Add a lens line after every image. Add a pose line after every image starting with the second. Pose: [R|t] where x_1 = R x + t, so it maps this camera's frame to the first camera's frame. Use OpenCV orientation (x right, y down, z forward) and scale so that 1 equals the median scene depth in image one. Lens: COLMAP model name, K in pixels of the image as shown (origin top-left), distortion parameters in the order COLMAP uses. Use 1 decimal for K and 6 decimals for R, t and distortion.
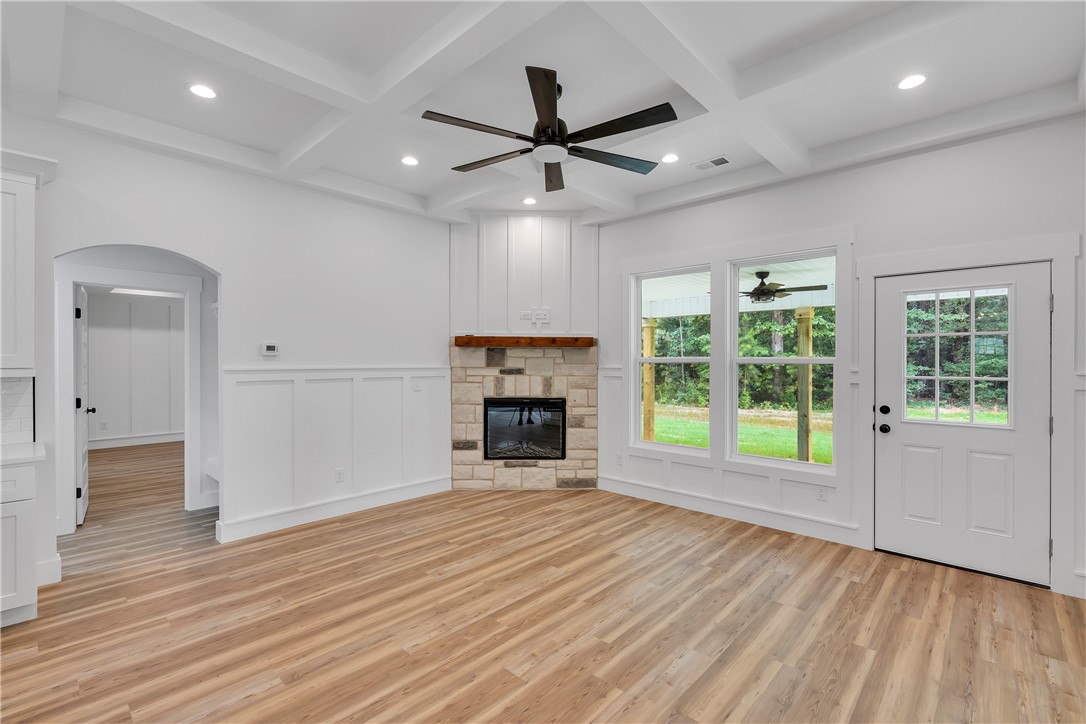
lens RADIAL K [[486.3, 0, 544.8], [0, 486.3, 361.4], [0, 0, 1]] dist [-0.003300, 0.000251]
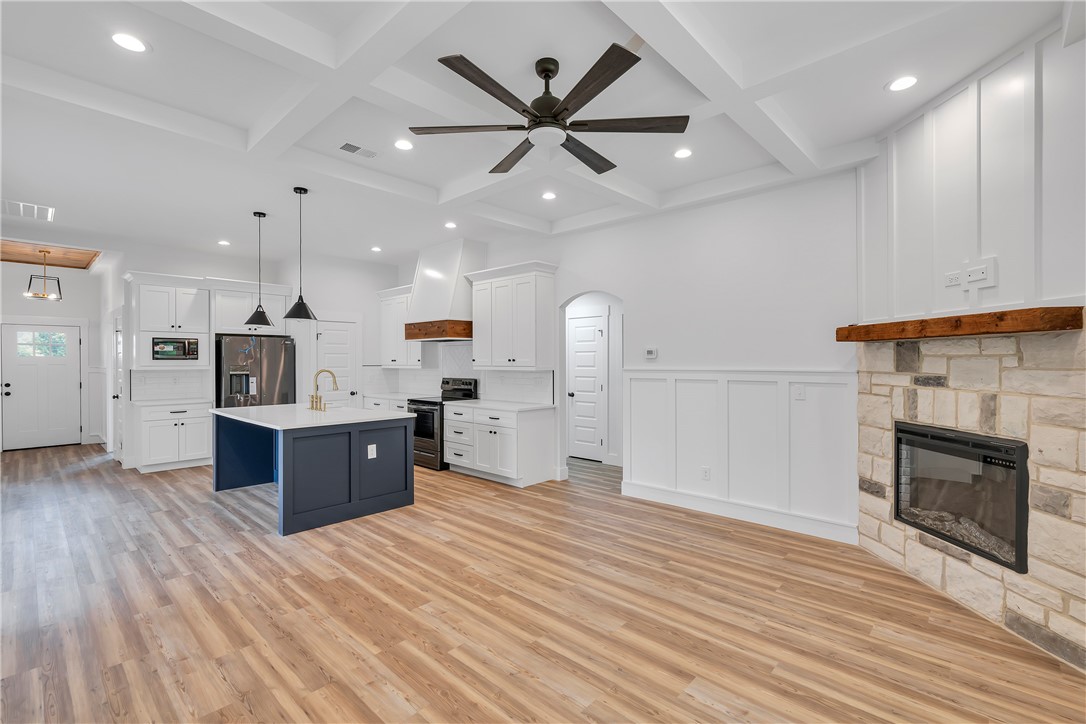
lens RADIAL K [[486.3, 0, 544.8], [0, 486.3, 361.4], [0, 0, 1]] dist [-0.003300, 0.000251]
pose [[0.000974, -0.001847, -0.999998, 0.528190], [0.001125, 0.999998, -0.001846, -0.001920], [0.999999, -0.001124, 0.000976, 0.566946]]
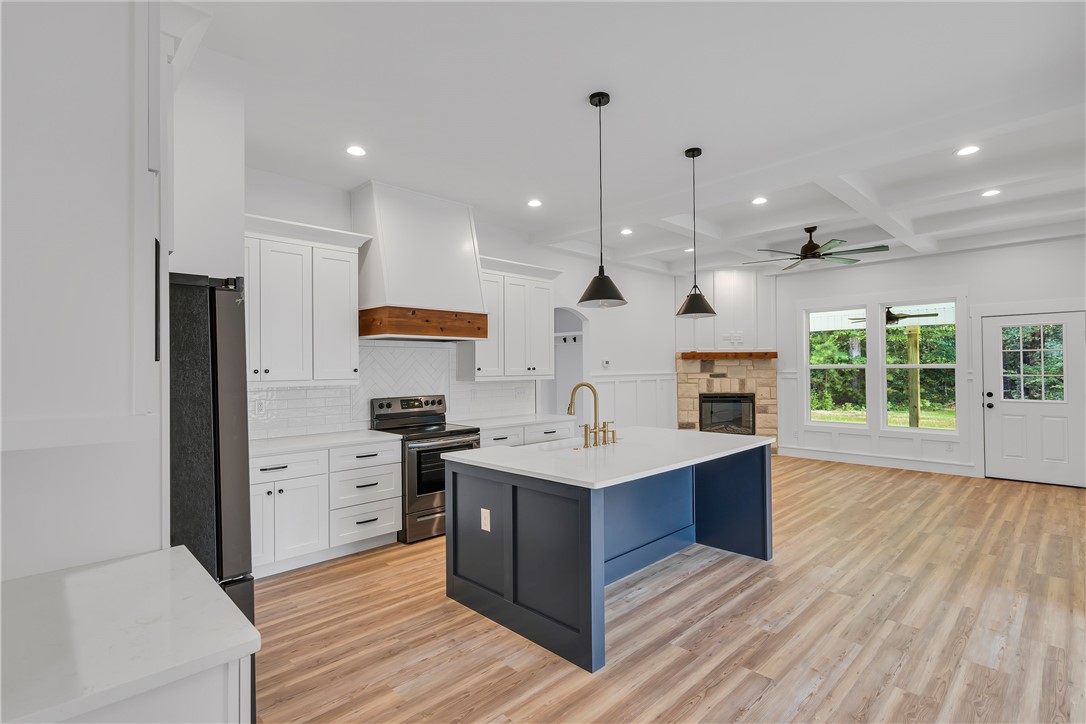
lens RADIAL K [[520.5, 0, 543.0], [0, 520.5, 362.0], [0, 0, 1]] dist [-0.001308, -0.000216]
pose [[0.998591, -0.012326, -0.051614, -0.538848], [0.011717, 0.999858, -0.012099, -0.007829], [0.051756, 0.011477, 0.998594, -0.633289]]
